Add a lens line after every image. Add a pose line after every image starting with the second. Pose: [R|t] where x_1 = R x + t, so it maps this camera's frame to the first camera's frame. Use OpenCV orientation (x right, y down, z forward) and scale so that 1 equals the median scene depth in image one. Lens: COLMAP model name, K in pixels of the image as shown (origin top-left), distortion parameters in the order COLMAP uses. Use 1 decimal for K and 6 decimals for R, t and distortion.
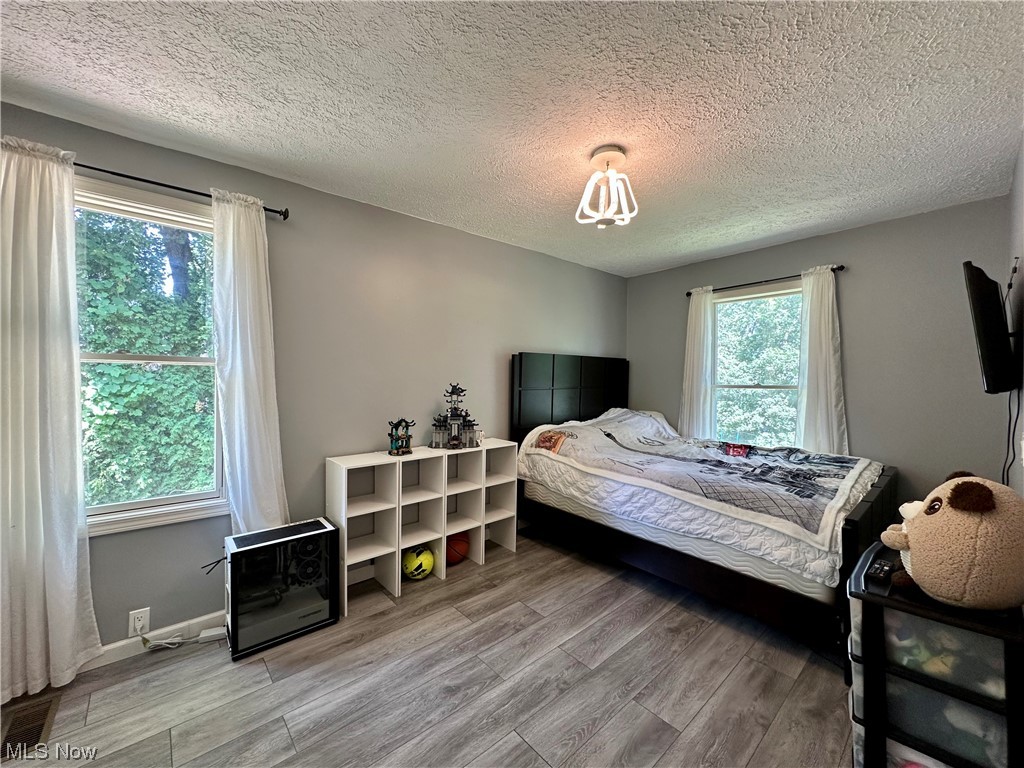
lens RADIAL K [[417.6, 0, 527.0], [0, 417.6, 383.9], [0, 0, 1]] dist [-0.004181, 0.000209]
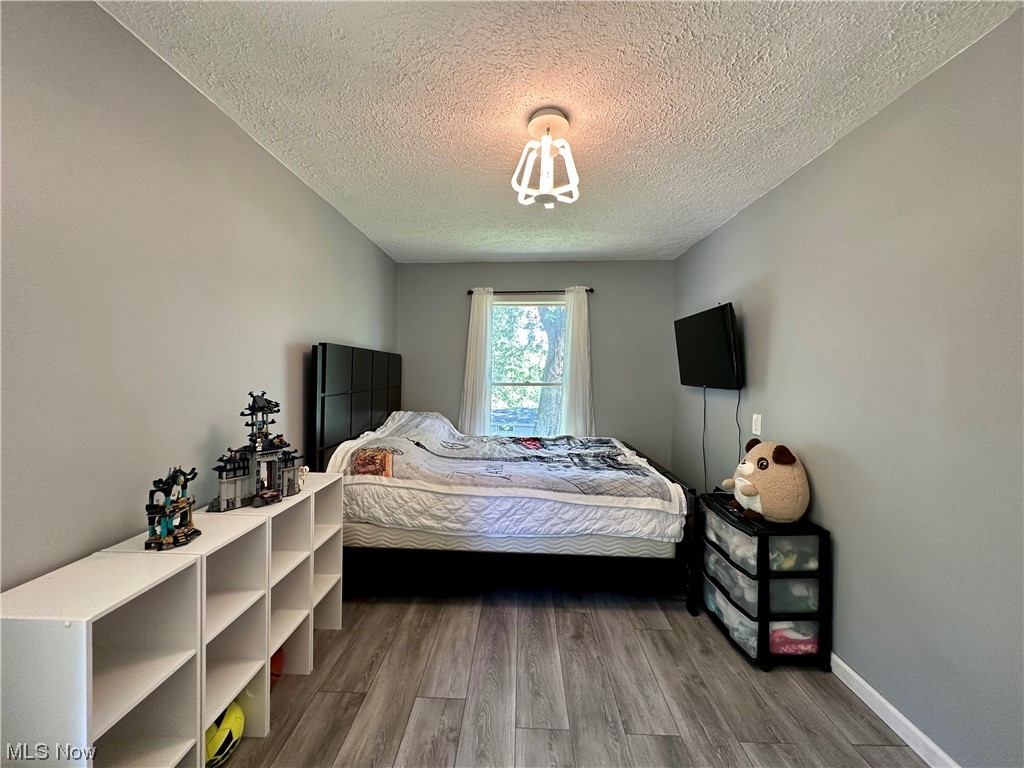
lens RADIAL K [[403.2, 0, 513.7], [0, 403.2, 381.5], [0, 0, 1]] dist [0.001748, -0.003912]
pose [[0.687119, -0.017032, 0.726346, -0.340039], [0.008848, 0.999847, 0.015076, -0.021463], [-0.726491, -0.003932, 0.687164, 0.356437]]
